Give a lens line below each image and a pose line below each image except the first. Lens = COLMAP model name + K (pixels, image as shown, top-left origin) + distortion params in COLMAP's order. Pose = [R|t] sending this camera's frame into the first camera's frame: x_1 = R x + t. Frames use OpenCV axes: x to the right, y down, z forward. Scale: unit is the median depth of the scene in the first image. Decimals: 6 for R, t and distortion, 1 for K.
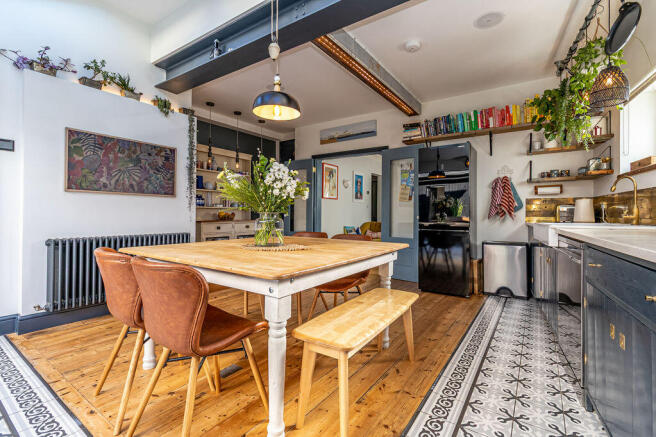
lens RADIAL K [[300.6, 0, 327.7], [0, 300.6, 215.1], [0, 0, 1]] dist [0.000066, -0.001026]
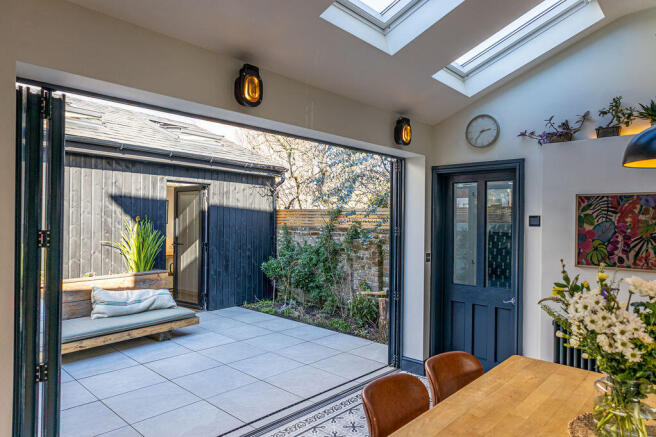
lens RADIAL K [[430.4, 0, 329.1], [0, 430.4, 213.4], [0, 0, 1]] dist [0.045914, 0.000601]
pose [[-0.159727, -0.025751, -0.986825, 0.506903], [-0.005630, 0.999667, -0.025175, -0.196350], [0.987145, 0.001534, -0.159819, 0.477116]]
